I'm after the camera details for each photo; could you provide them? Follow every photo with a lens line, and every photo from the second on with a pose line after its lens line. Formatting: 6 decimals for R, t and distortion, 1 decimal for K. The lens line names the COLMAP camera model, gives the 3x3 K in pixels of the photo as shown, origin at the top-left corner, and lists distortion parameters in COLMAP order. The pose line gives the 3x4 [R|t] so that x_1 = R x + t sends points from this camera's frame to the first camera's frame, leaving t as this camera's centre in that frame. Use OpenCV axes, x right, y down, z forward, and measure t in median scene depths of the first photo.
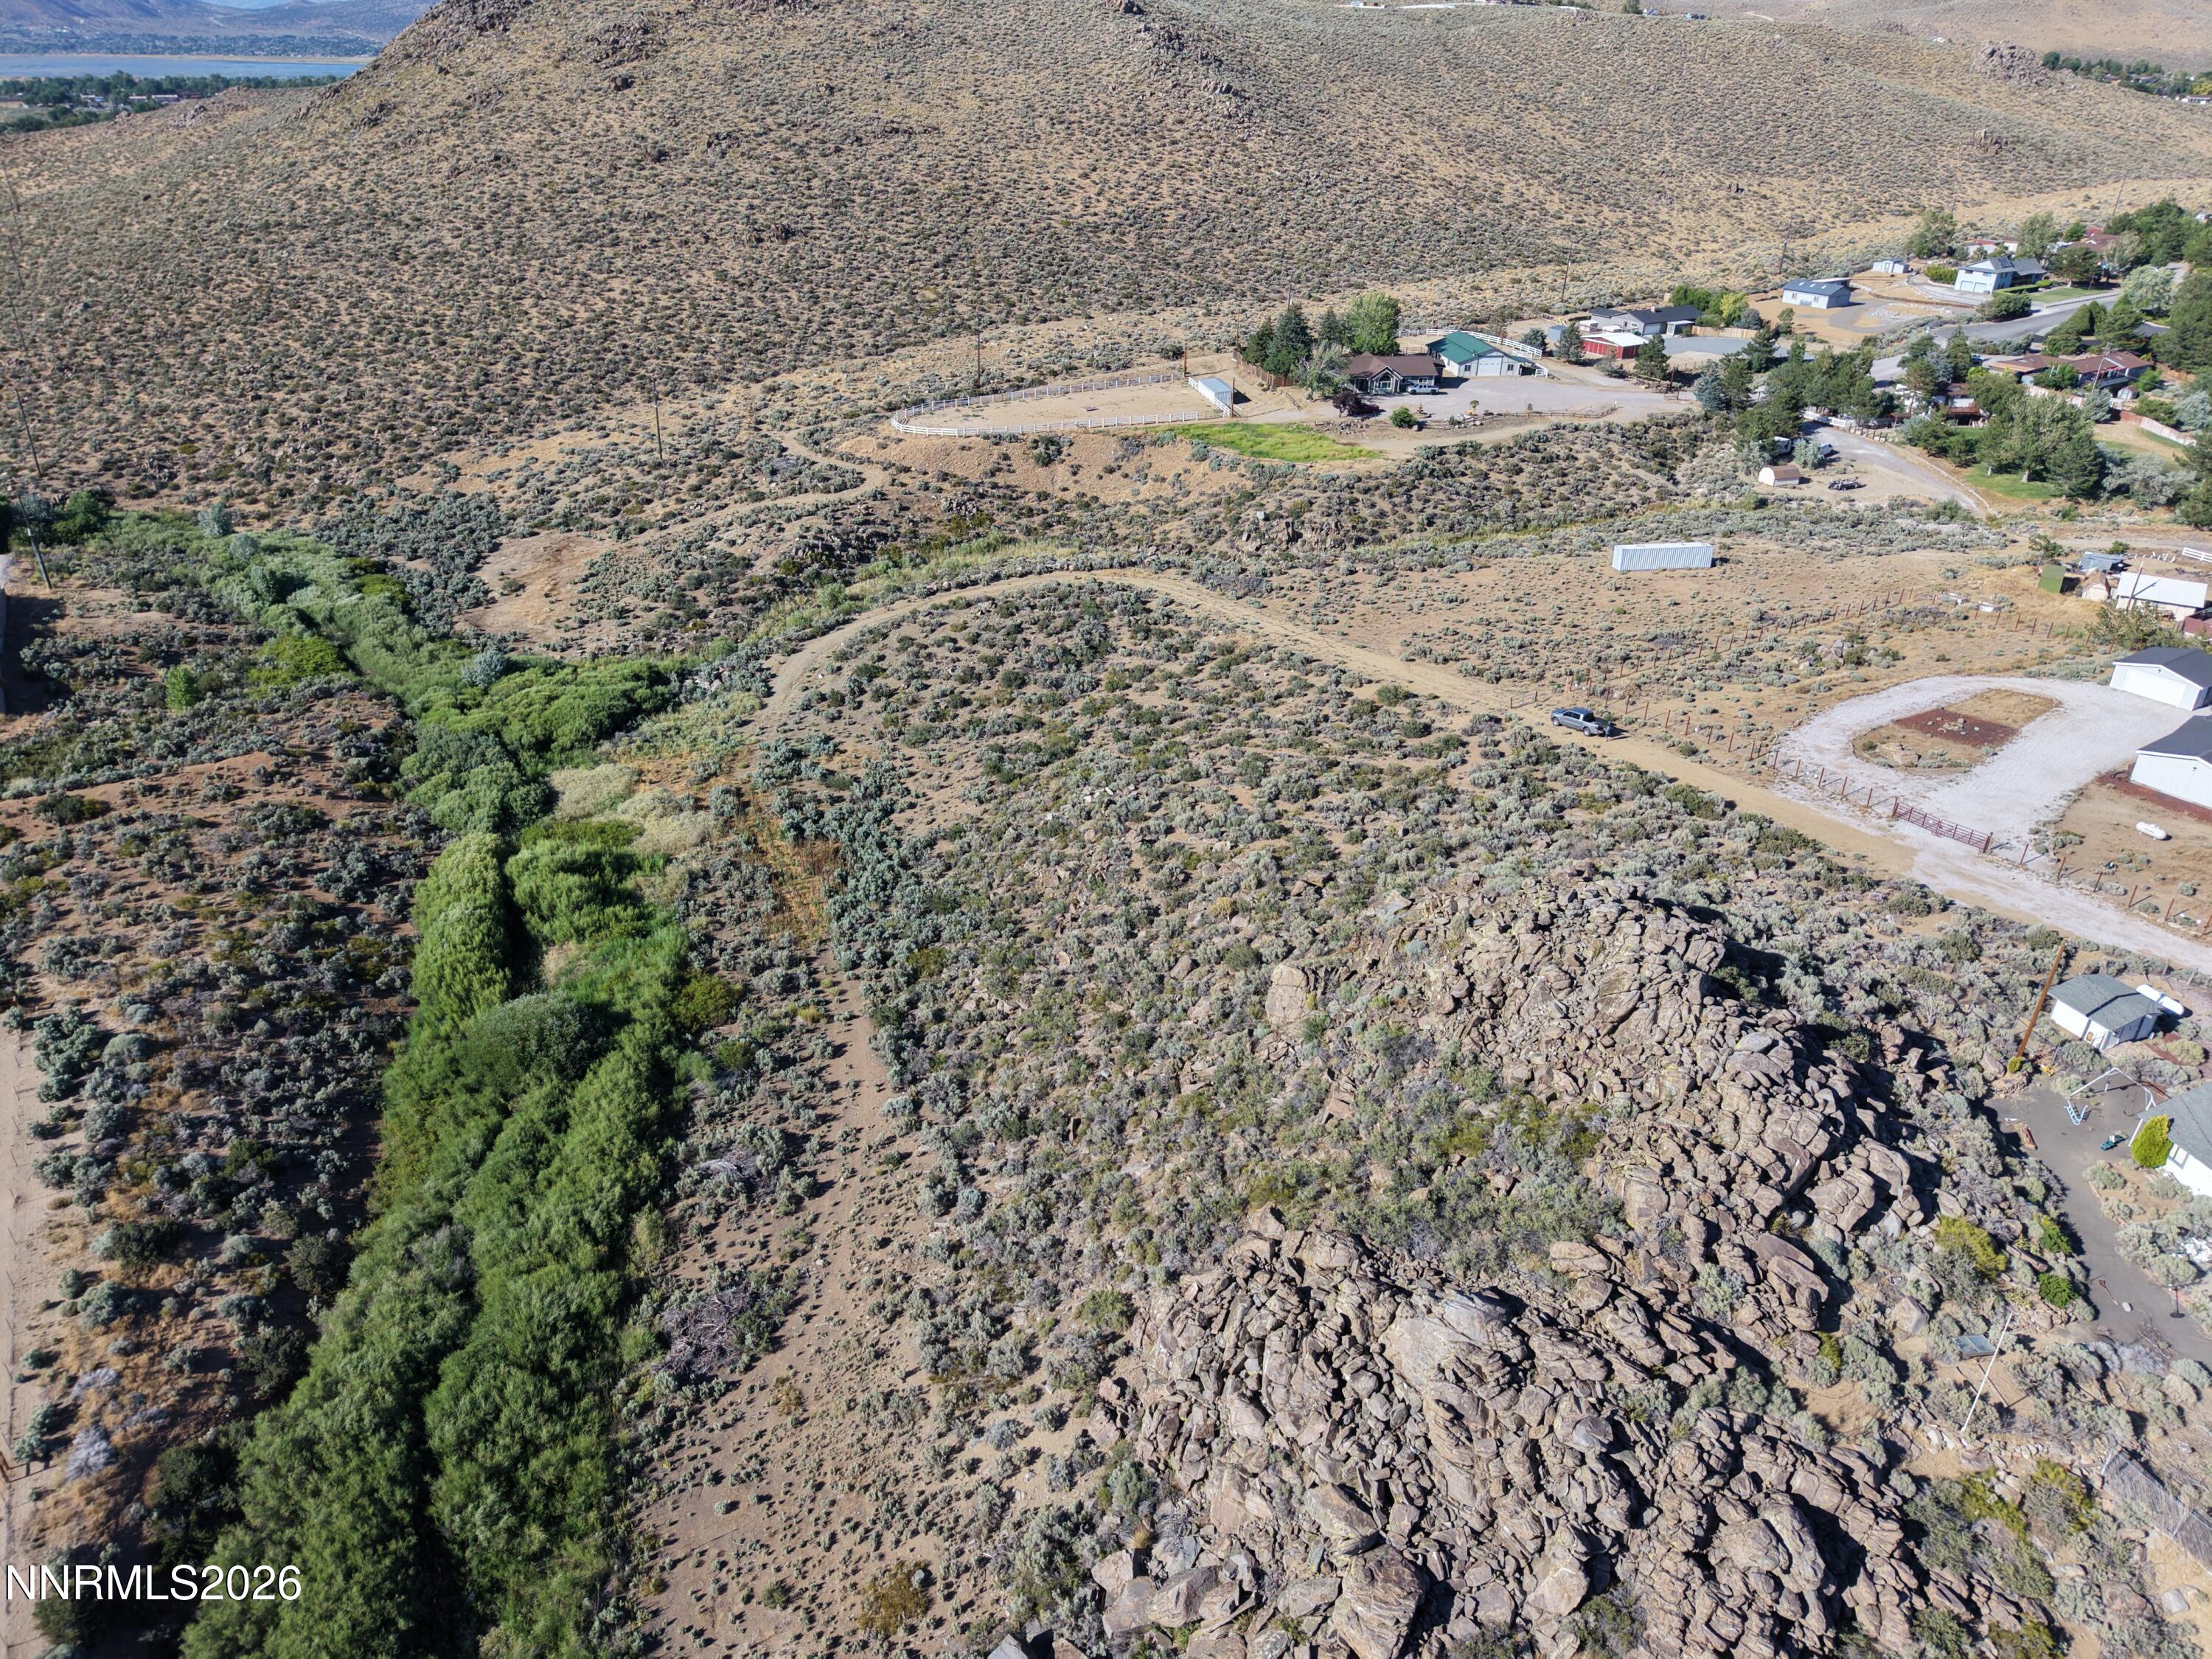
lens RADIAL K [[1478.6, 0, 1103.7], [0, 1478.6, 835.6], [0, 0, 1]] dist [0.014645, -0.012272]
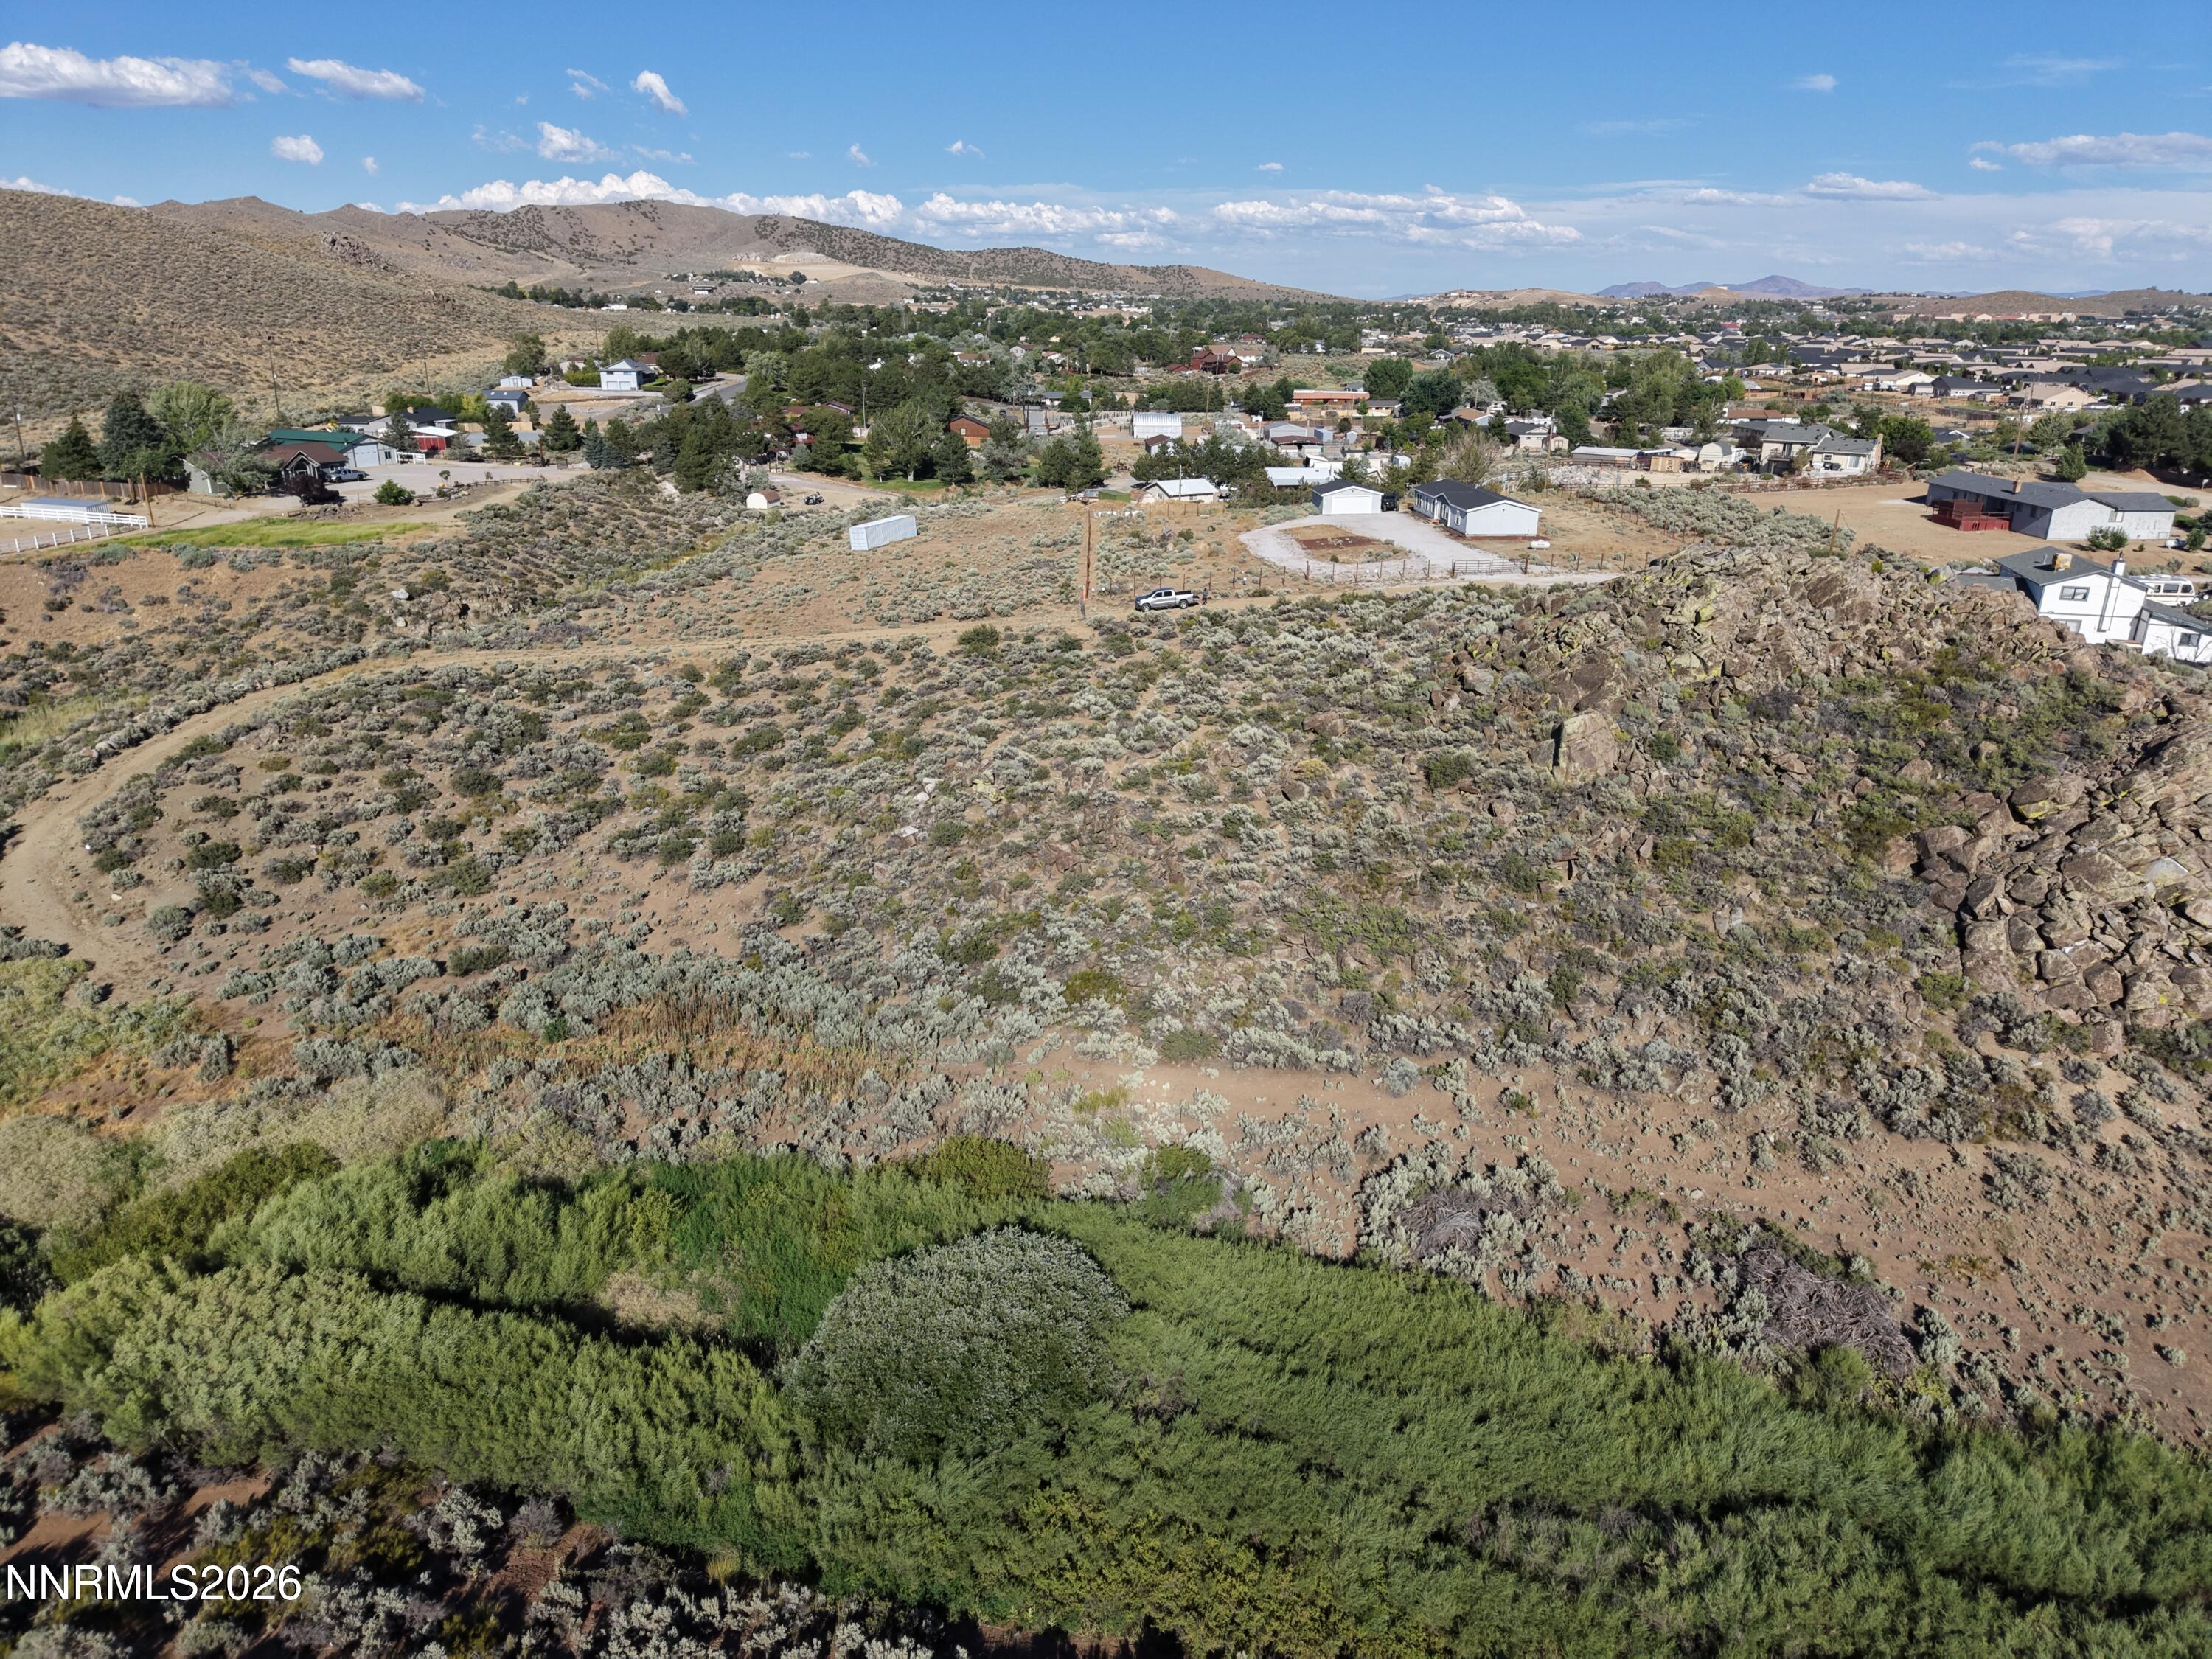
lens RADIAL K [[1478.6, 0, 1103.7], [0, 1478.6, 835.6], [0, 0, 1]] dist [0.014645, -0.012272]
pose [[0.498493, -0.298135, 0.814015, -0.487273], [0.409253, 0.908711, 0.082196, -0.025866], [-0.764210, 0.292164, 0.574998, 0.425562]]
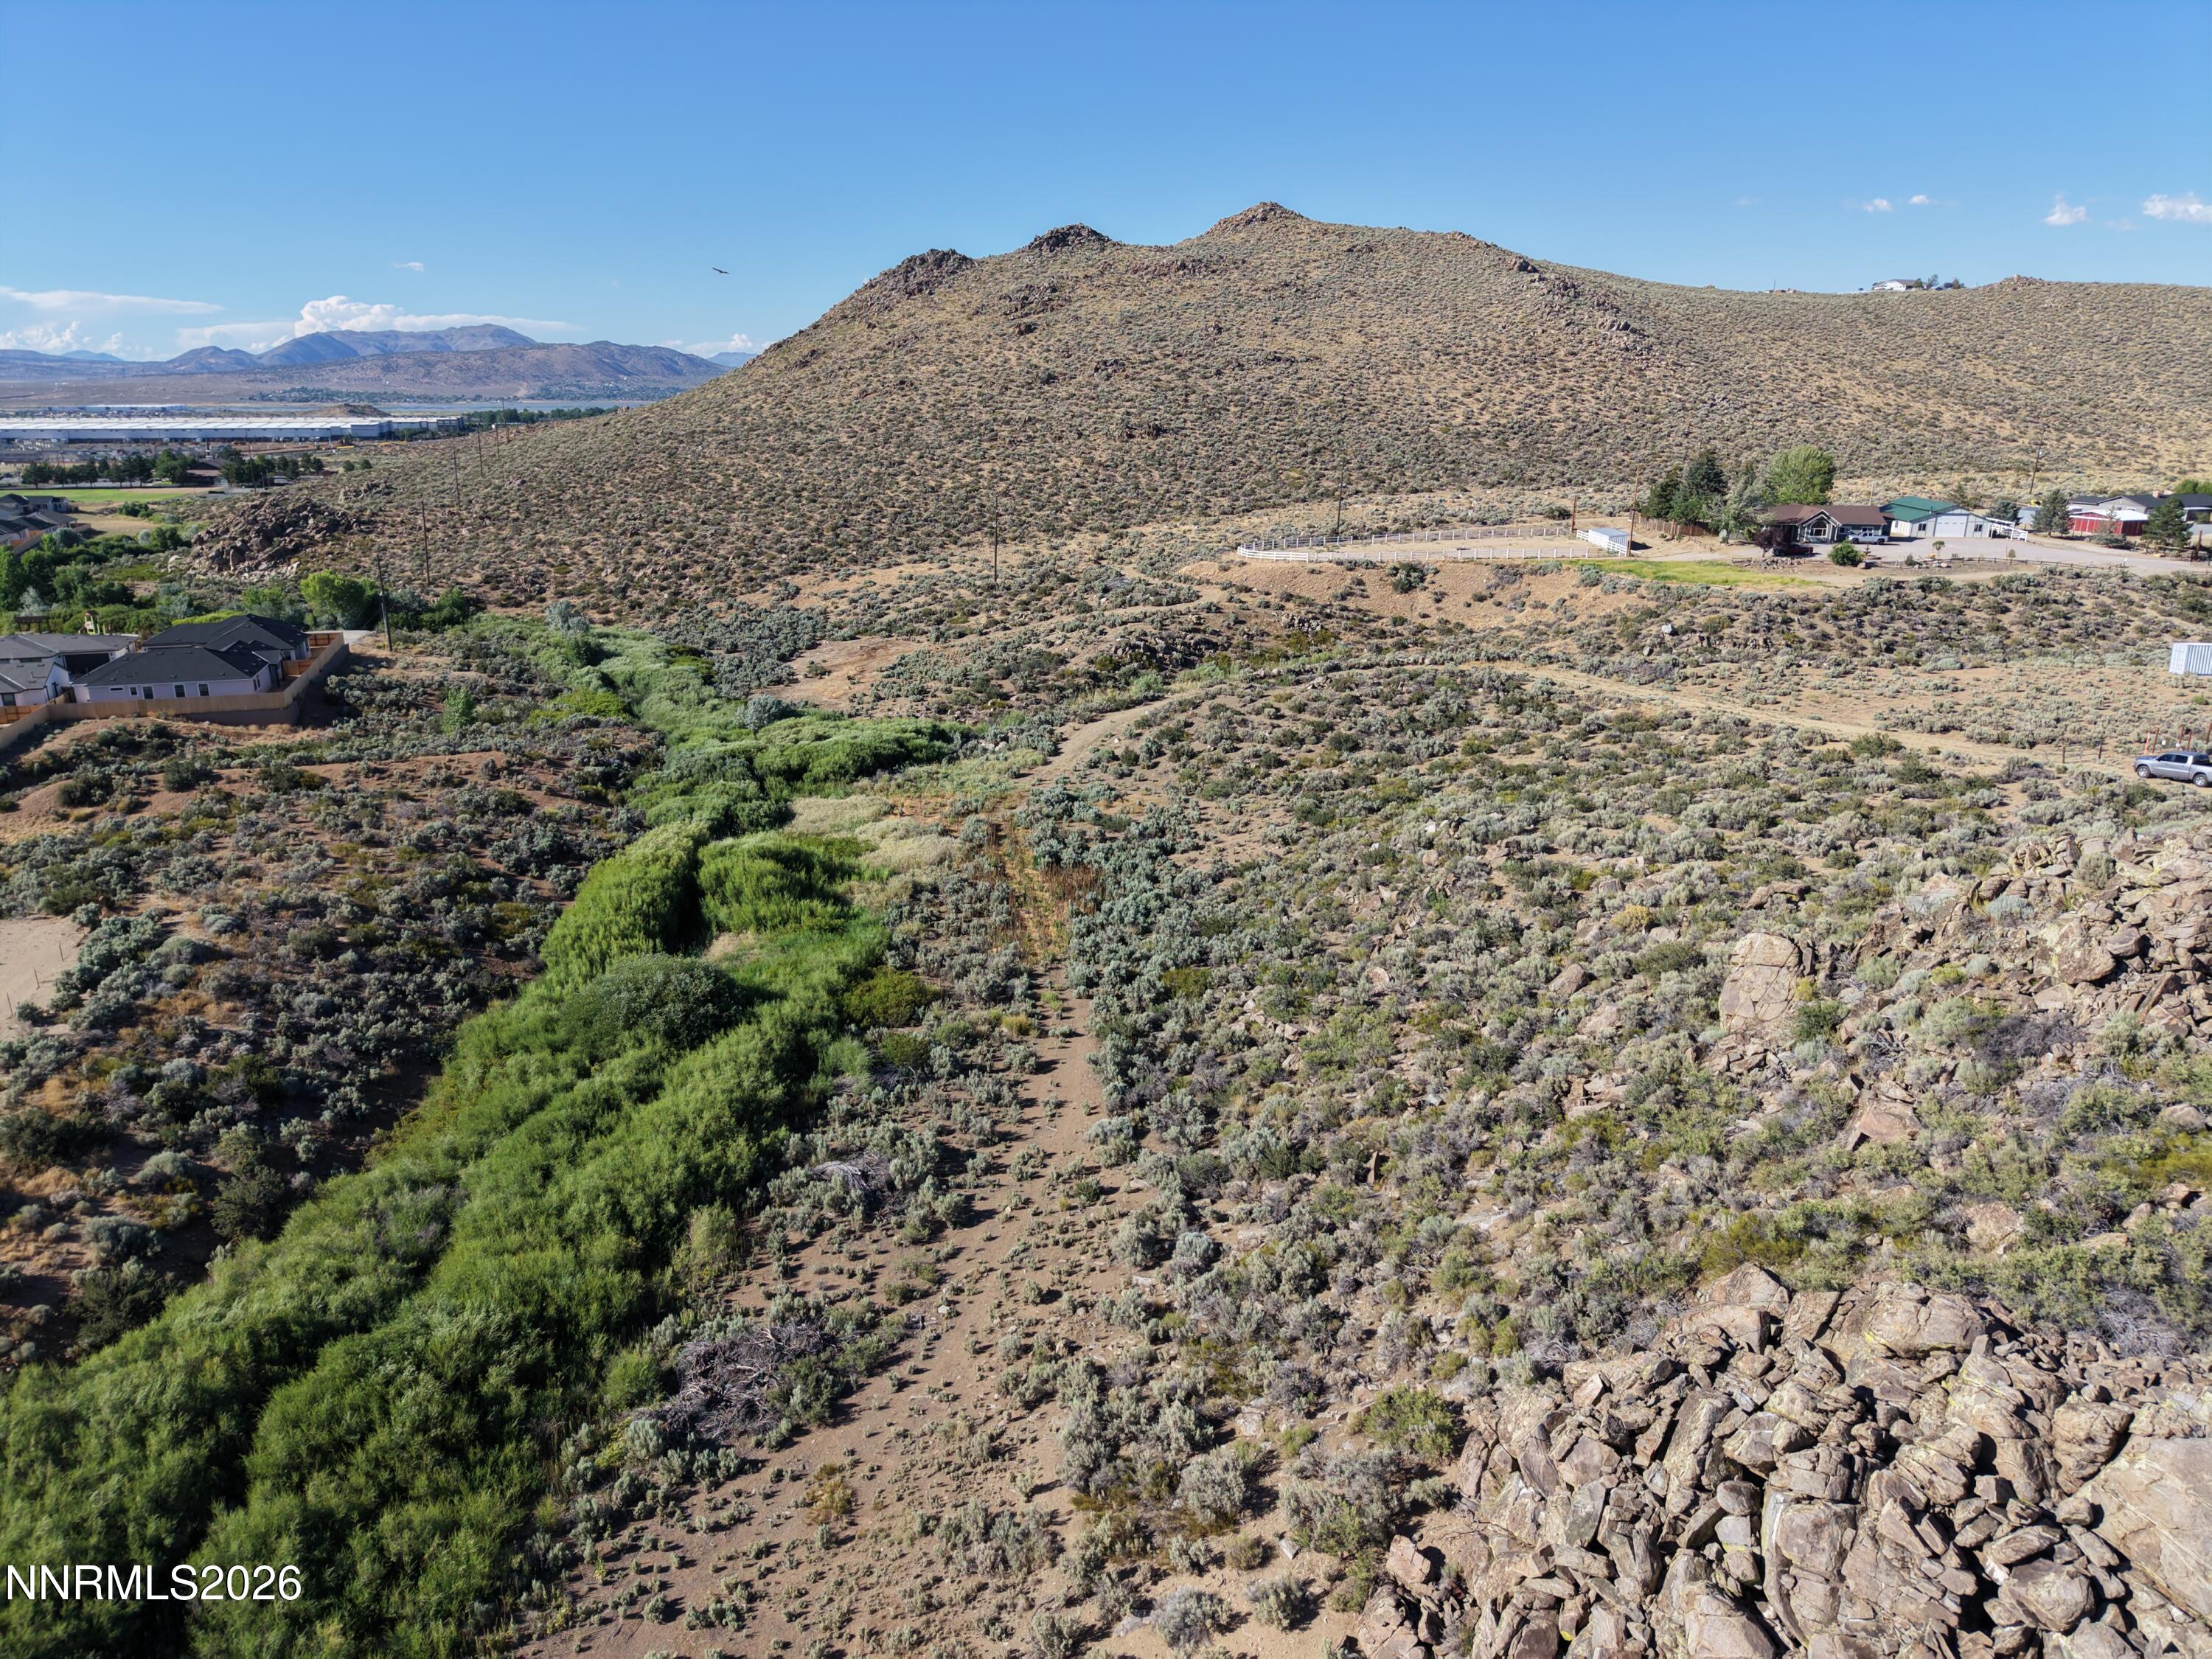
lens RADIAL K [[1478.6, 0, 1103.7], [0, 1478.6, 835.6], [0, 0, 1]] dist [0.014645, -0.012272]
pose [[0.970171, 0.064471, -0.233690, 0.002556], [-0.110286, 0.975833, -0.188643, 0.114928], [0.215881, 0.208789, 0.953836, 0.216289]]
